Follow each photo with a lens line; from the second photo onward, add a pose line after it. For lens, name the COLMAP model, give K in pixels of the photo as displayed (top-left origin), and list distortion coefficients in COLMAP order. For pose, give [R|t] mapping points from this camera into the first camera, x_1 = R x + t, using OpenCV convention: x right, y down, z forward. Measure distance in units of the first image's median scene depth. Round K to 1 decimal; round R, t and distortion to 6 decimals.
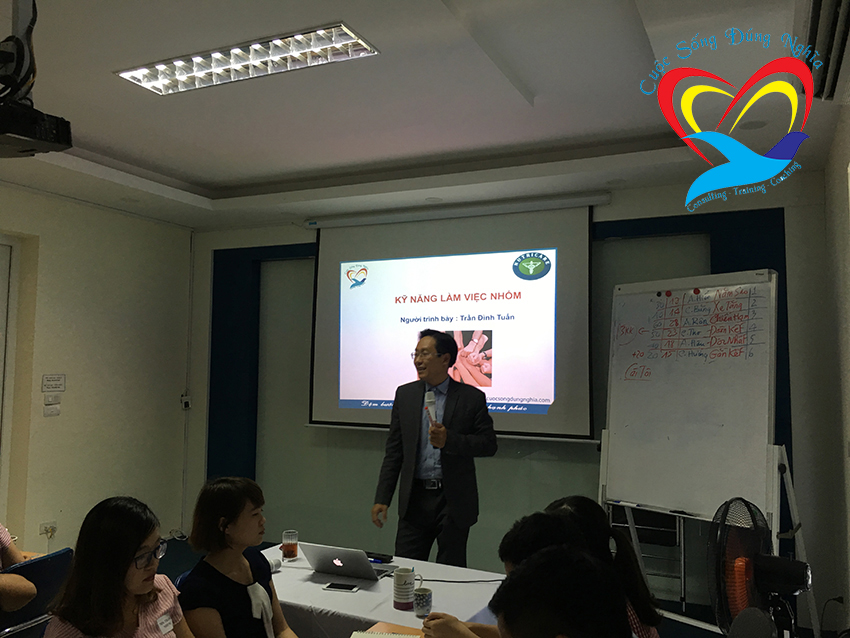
lens RADIAL K [[720.1, 0, 425.0], [0, 720.1, 319.0], [0, 0, 1]] dist [0.070887, -0.085659]
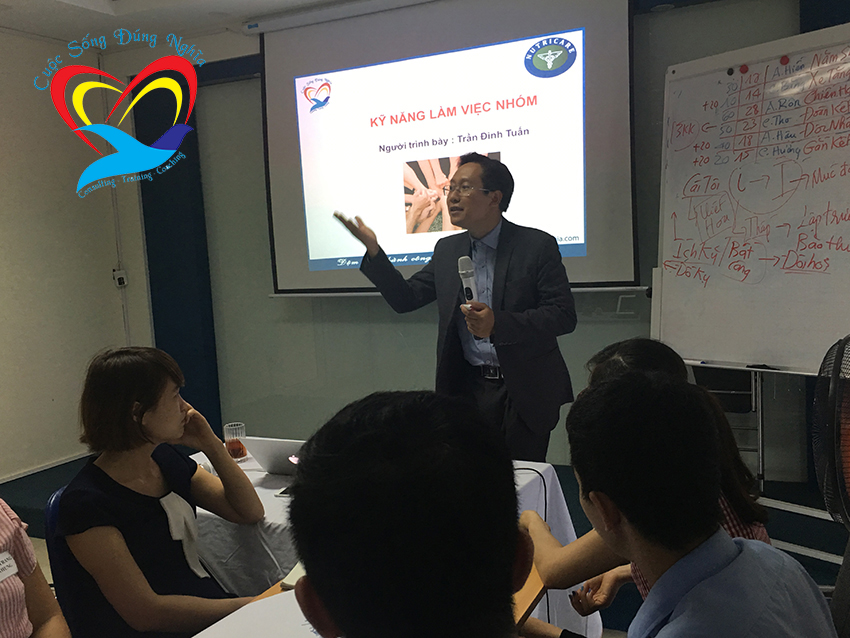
lens RADIAL K [[835.0, 0, 425.0], [0, 835.0, 319.0], [0, 0, 1]] dist [0.127260, -0.227001]
pose [[0.997744, -0.065380, -0.015212, 0.017033], [0.066990, 0.984276, 0.163444, 0.039089], [0.004286, -0.164094, 0.986435, 0.111560]]
